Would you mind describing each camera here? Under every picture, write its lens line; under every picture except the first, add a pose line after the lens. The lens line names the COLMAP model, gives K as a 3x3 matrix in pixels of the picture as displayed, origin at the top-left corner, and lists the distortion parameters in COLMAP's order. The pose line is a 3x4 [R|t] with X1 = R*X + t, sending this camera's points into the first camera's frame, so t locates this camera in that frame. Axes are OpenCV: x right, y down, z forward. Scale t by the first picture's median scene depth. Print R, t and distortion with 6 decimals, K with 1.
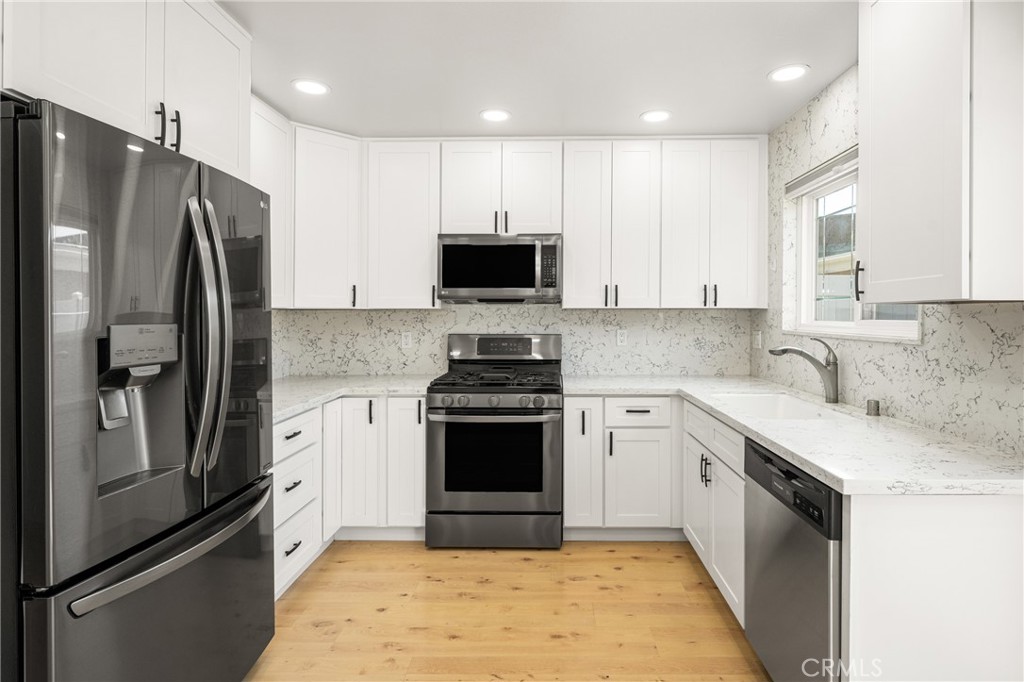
lens RADIAL K [[527.6, 0, 528.7], [0, 527.6, 313.3], [0, 0, 1]] dist [0.000162, -0.001245]
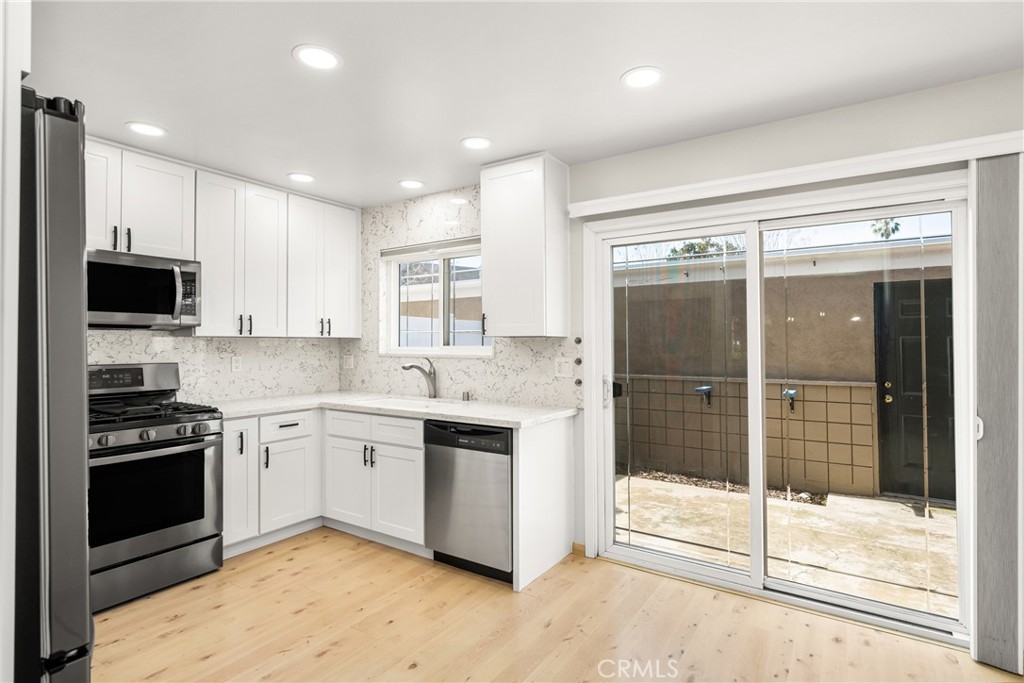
lens RADIAL K [[527.6, 0, 502.4], [0, 527.6, 323.7], [0, 0, 1]] dist [0.000162, -0.001245]
pose [[0.544547, 0.031512, 0.838138, -0.518491], [-0.002923, 0.999359, -0.035675, 0.001276], [-0.838726, 0.016977, 0.544290, -0.035148]]
